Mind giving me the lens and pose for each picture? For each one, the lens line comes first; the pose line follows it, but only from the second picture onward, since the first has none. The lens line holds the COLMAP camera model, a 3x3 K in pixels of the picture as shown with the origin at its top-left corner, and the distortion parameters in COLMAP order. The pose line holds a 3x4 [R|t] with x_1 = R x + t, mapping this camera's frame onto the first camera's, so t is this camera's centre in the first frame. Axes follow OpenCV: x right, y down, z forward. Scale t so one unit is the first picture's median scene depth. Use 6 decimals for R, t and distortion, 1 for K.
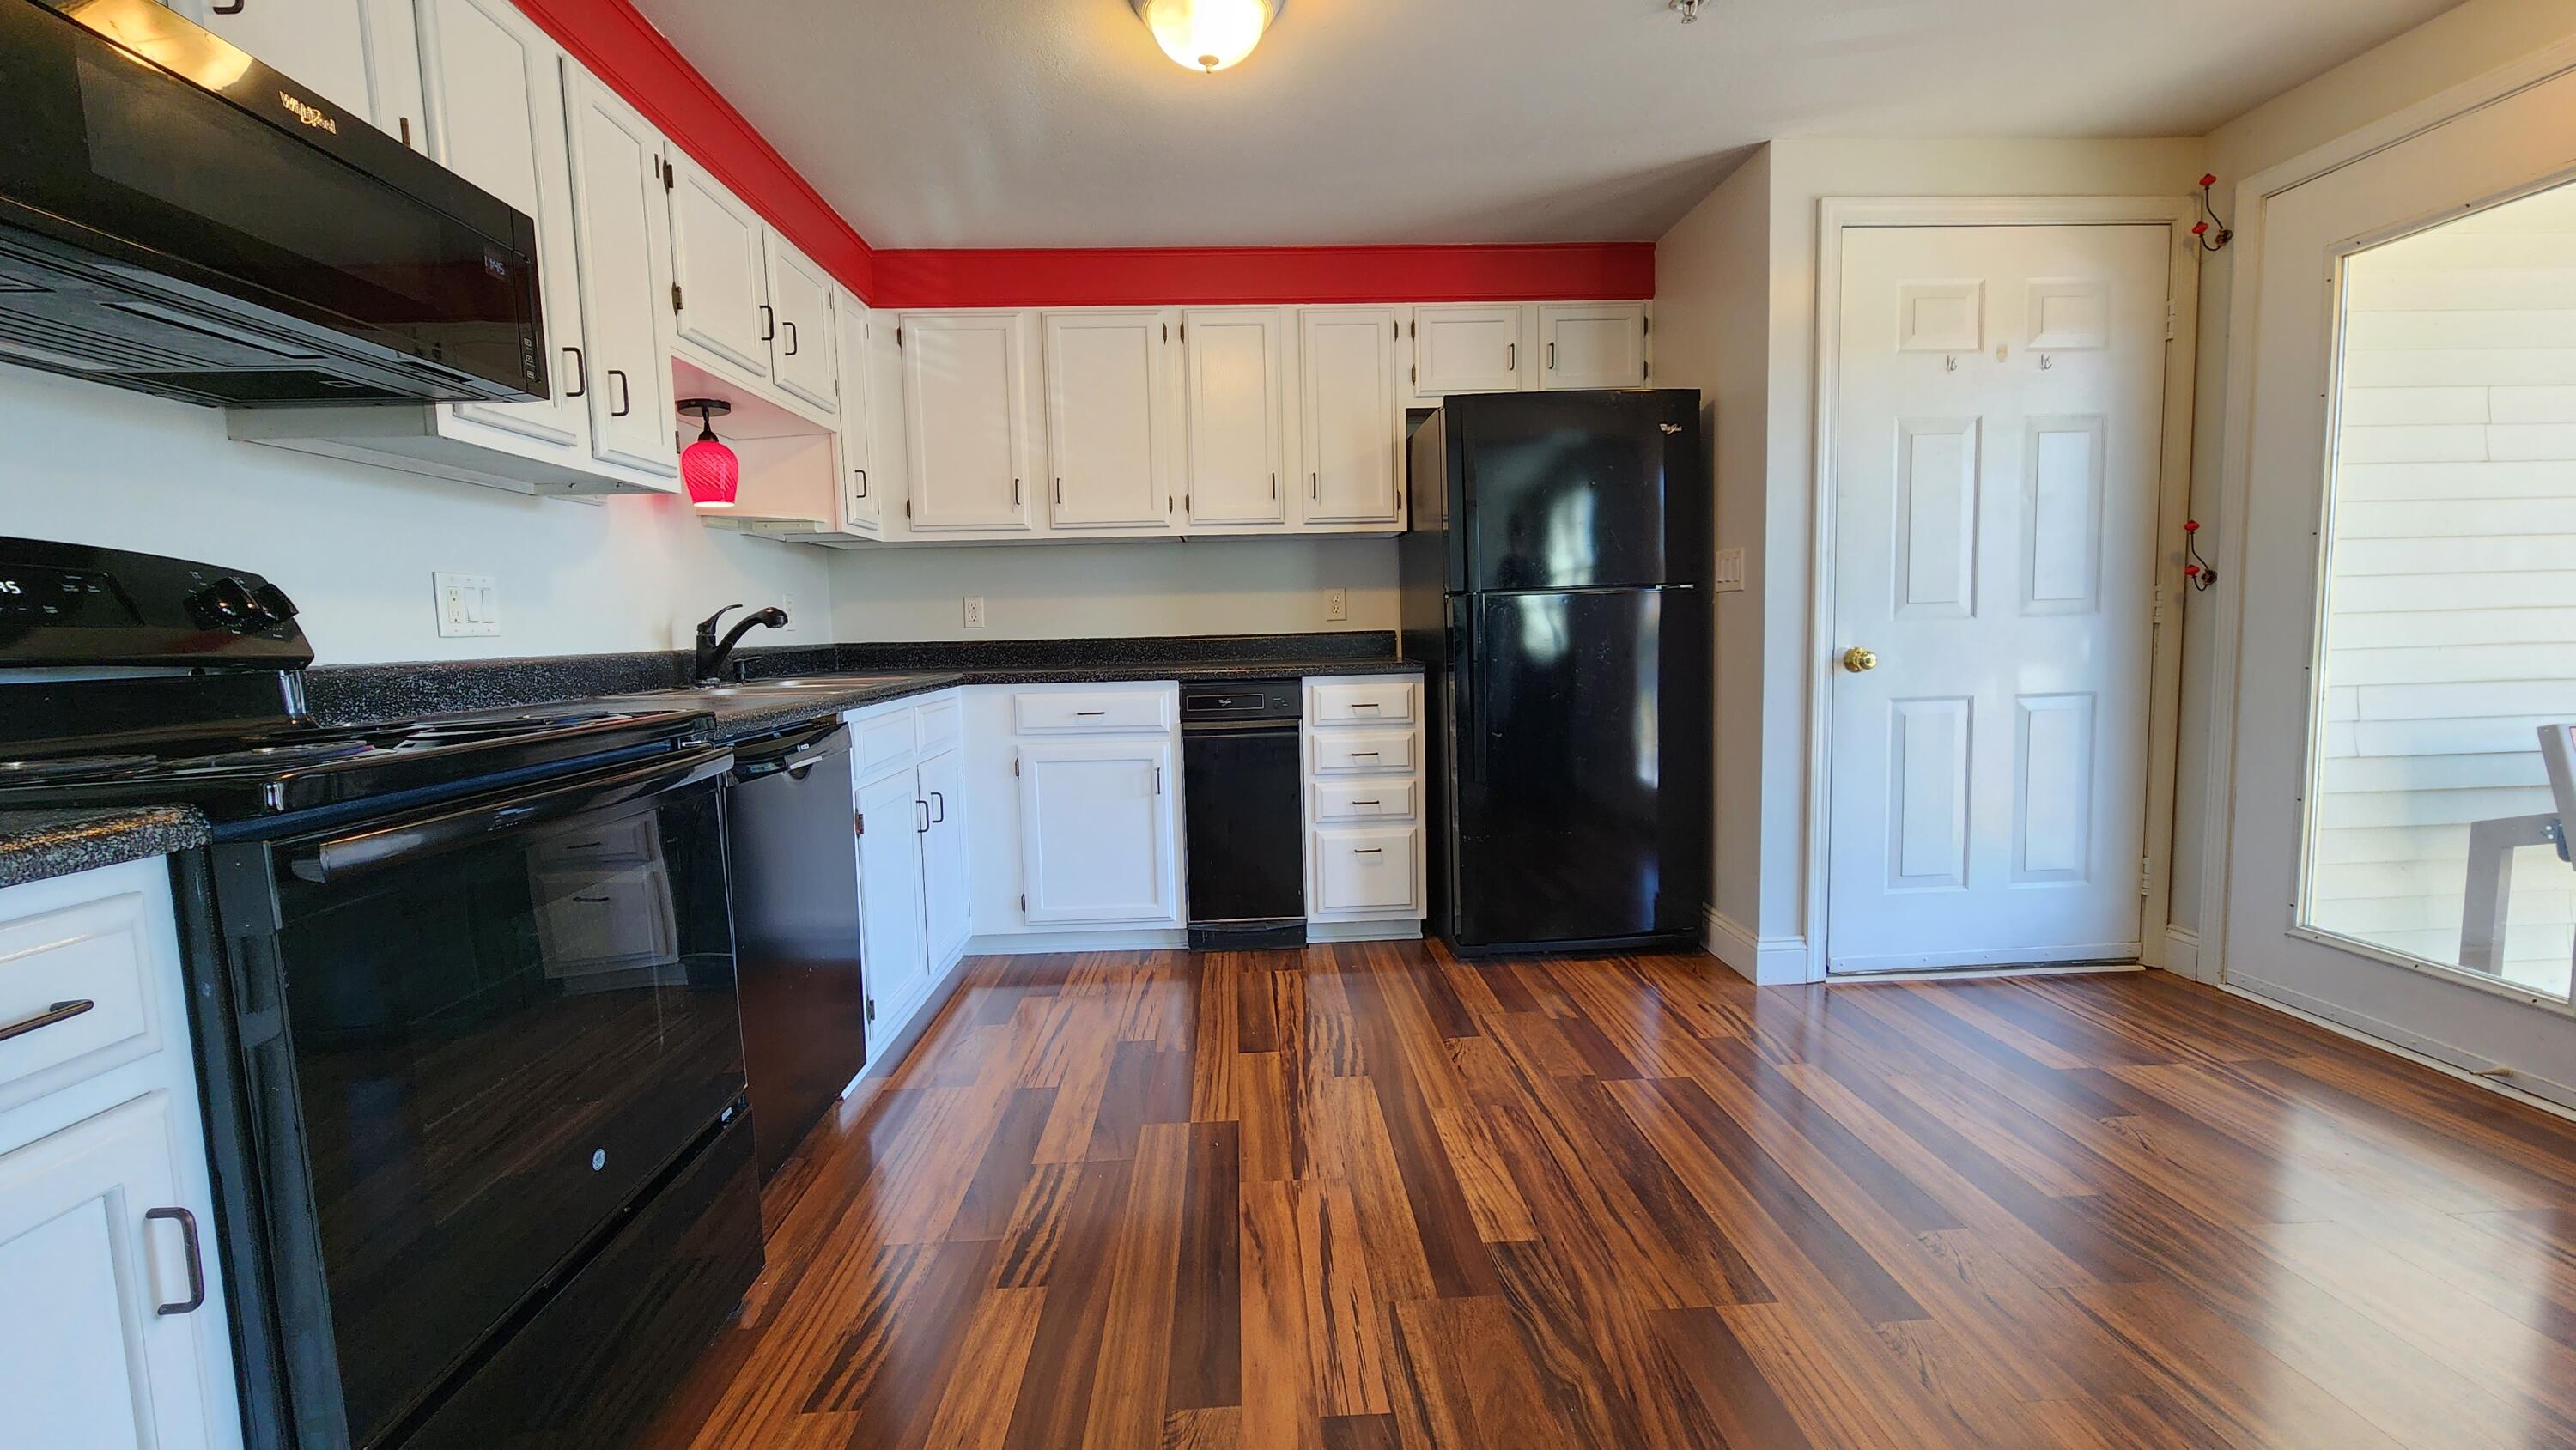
lens RADIAL K [[1057.6, 0, 1285.7], [0, 1057.6, 722.3], [0, 0, 1]] dist [-0.001367, -0.000065]
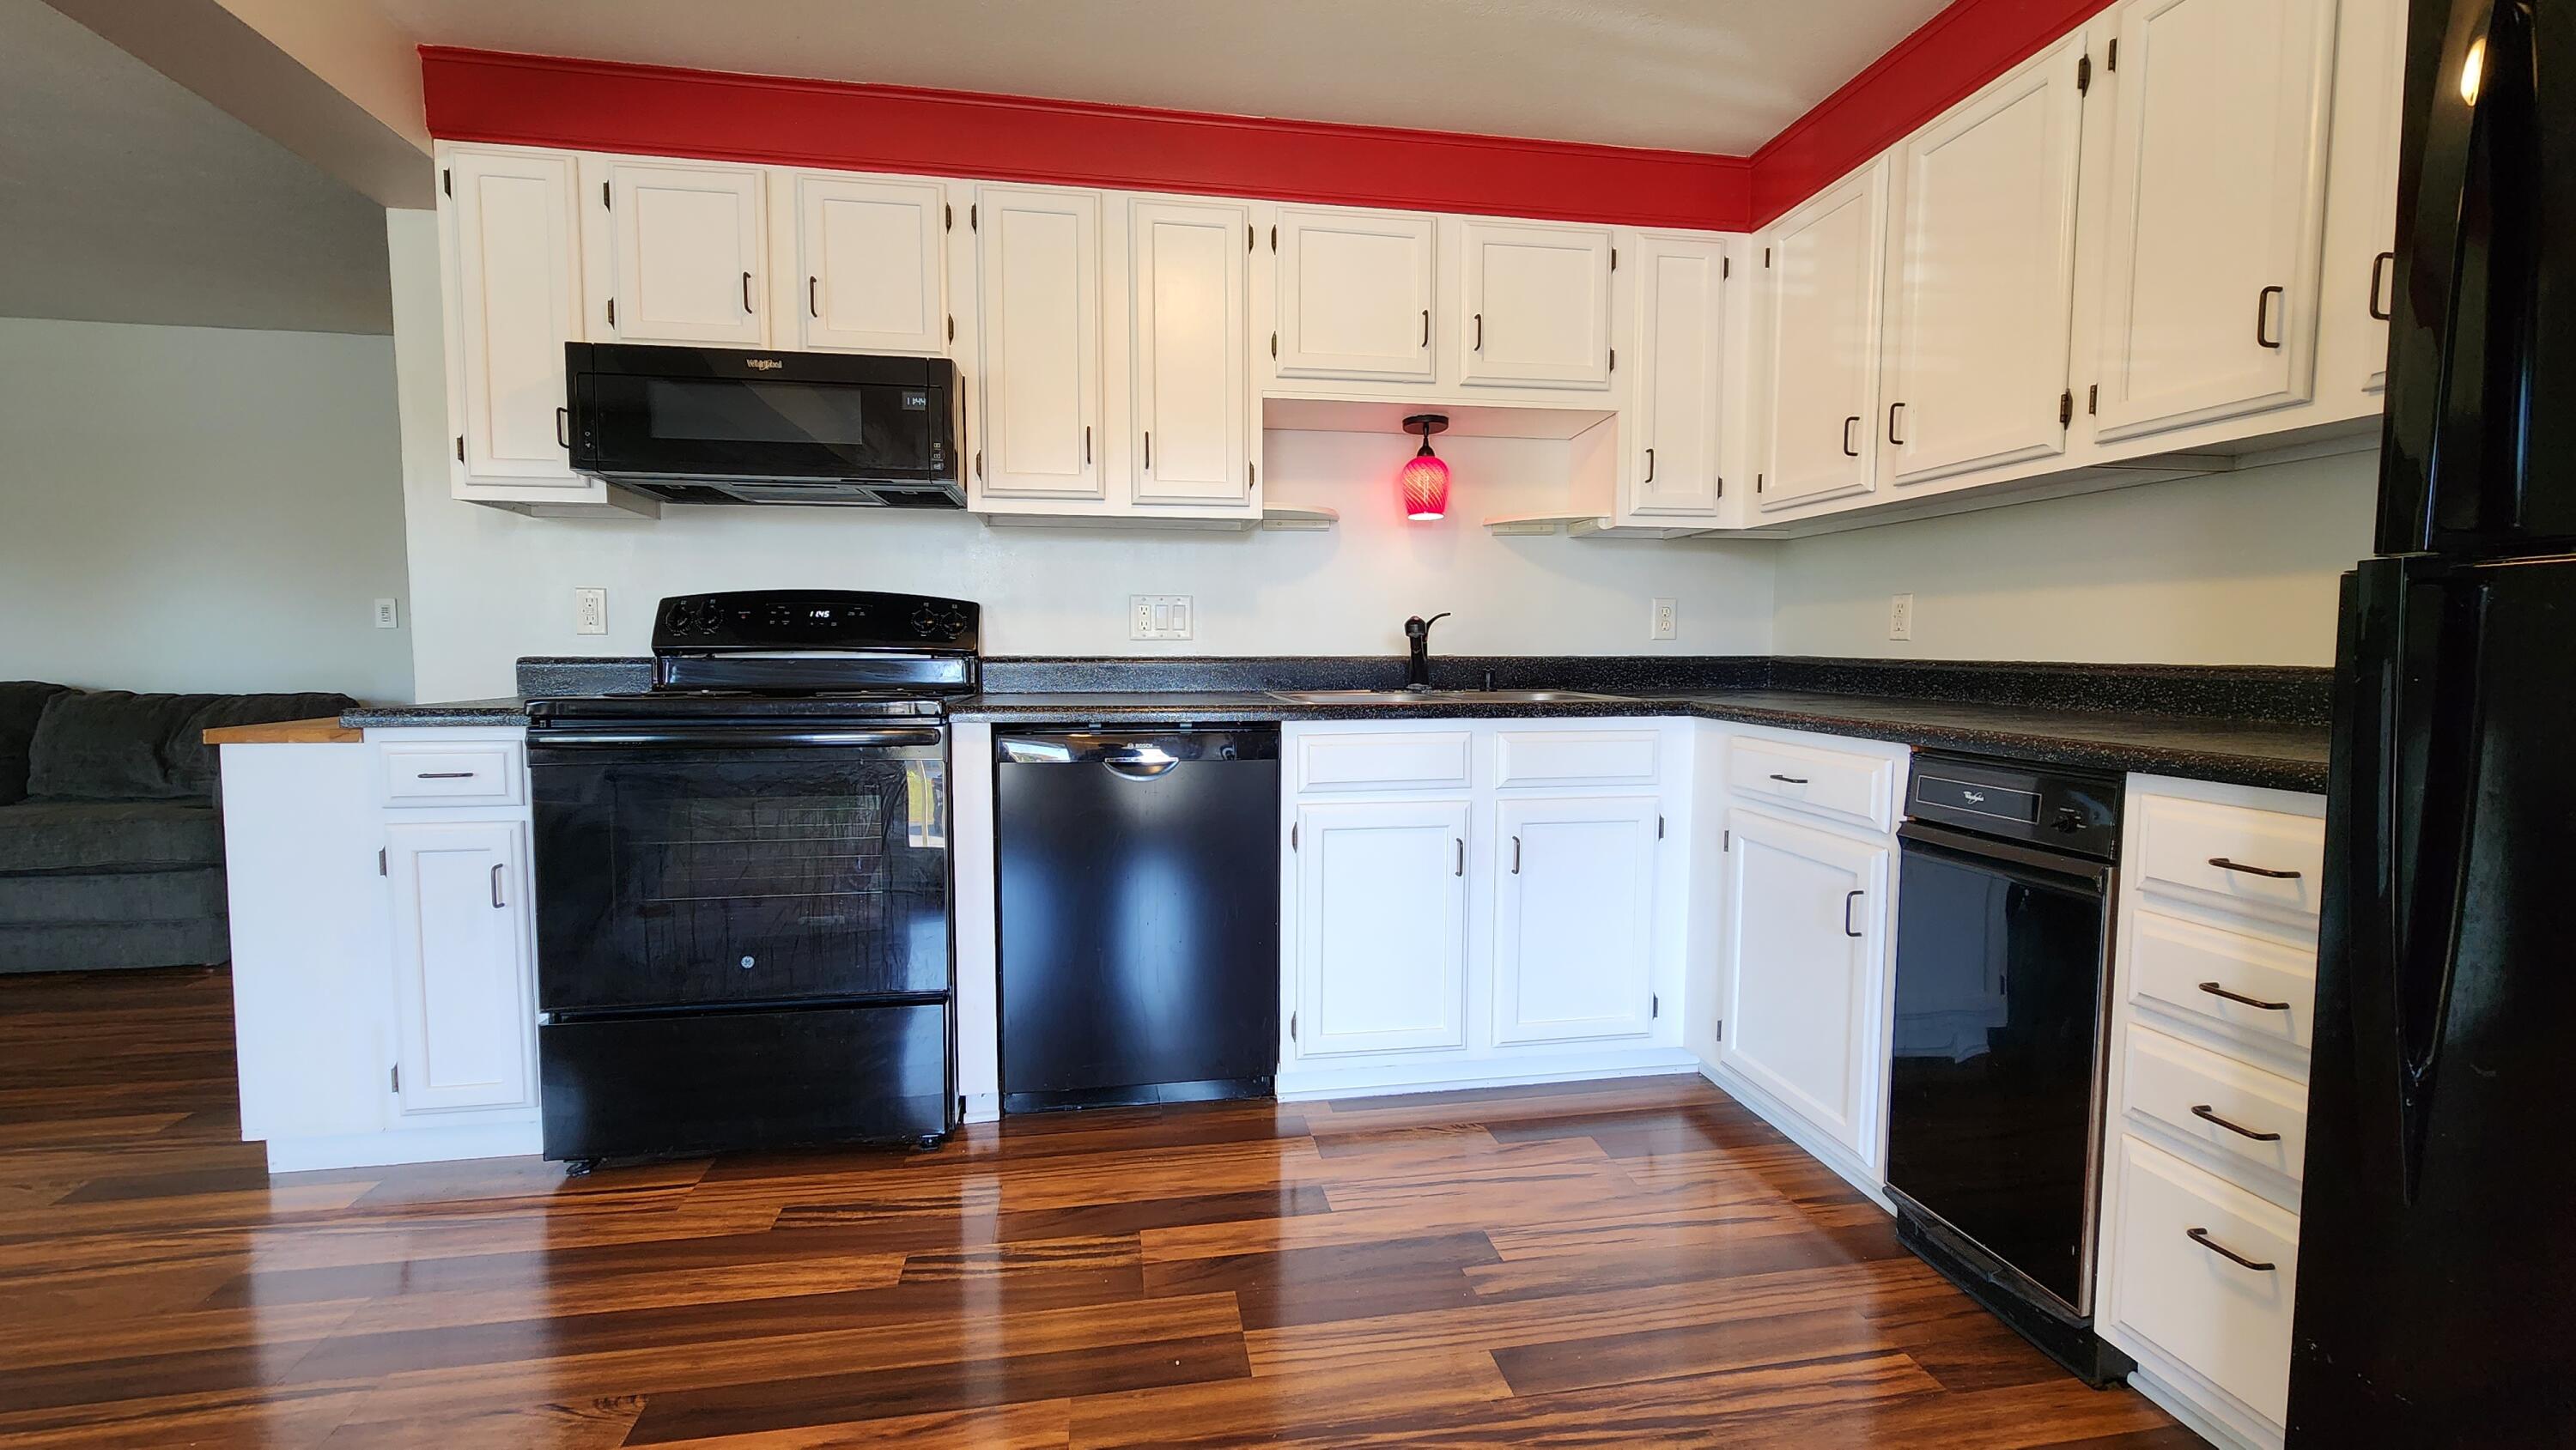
lens RADIAL K [[1057.6, 0, 1287.0], [0, 1057.6, 719.9], [0, 0, 1]] dist [-0.001367, -0.000065]
pose [[0.119613, 0.094233, -0.988338, 0.434268], [-0.095453, 0.991965, 0.083027, -0.072588], [0.988221, 0.084409, 0.127647, 0.668022]]
